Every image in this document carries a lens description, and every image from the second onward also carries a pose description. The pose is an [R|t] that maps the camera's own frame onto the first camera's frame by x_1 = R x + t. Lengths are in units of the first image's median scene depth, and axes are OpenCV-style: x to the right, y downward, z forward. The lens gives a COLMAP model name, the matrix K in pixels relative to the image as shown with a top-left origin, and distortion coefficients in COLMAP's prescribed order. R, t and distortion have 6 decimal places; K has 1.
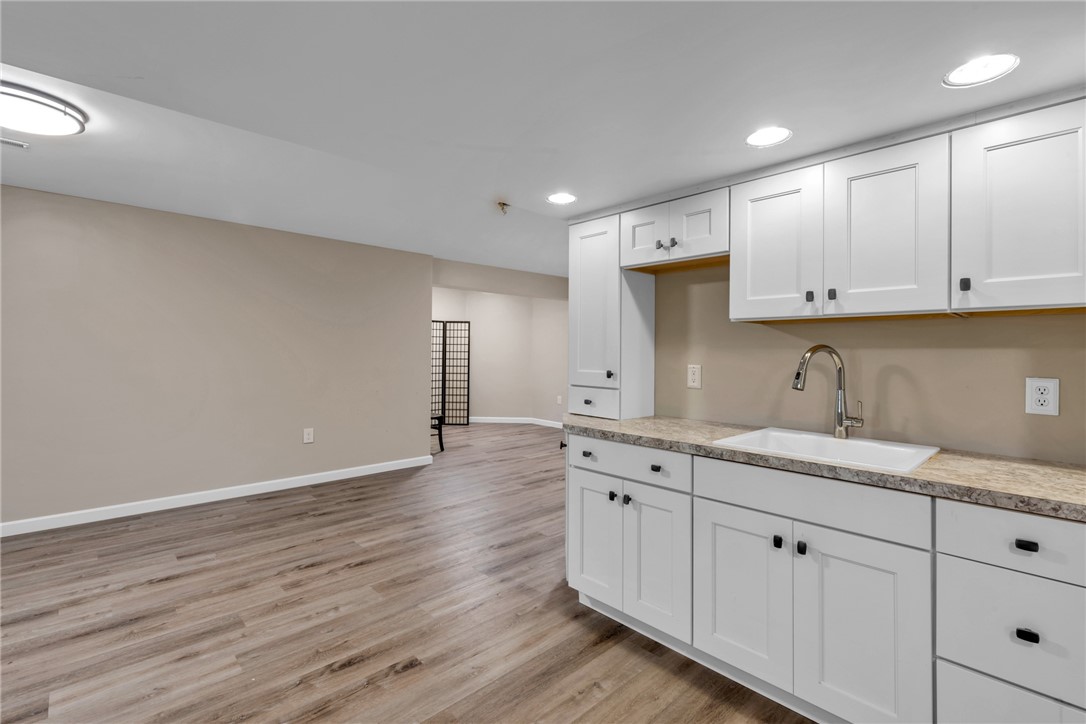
lens RADIAL K [[487.7, 0, 541.7], [0, 487.7, 341.6], [0, 0, 1]] dist [0.003305, 0.000399]
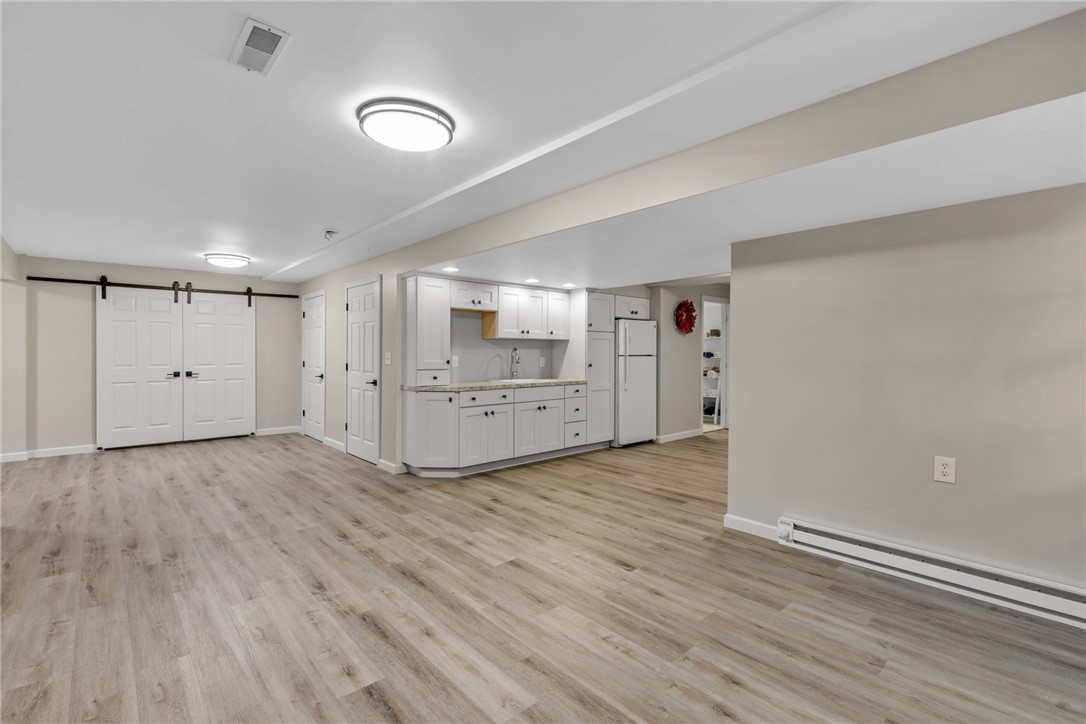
lens RADIAL K [[490.8, 0, 543.0], [0, 490.8, 355.5], [0, 0, 1]] dist [0.001275, 0.000012]
pose [[0.034087, -0.015162, 0.999304, -2.065107], [-0.025530, 0.999545, 0.016037, 0.000160], [-0.999093, -0.026059, 0.033684, 0.643853]]
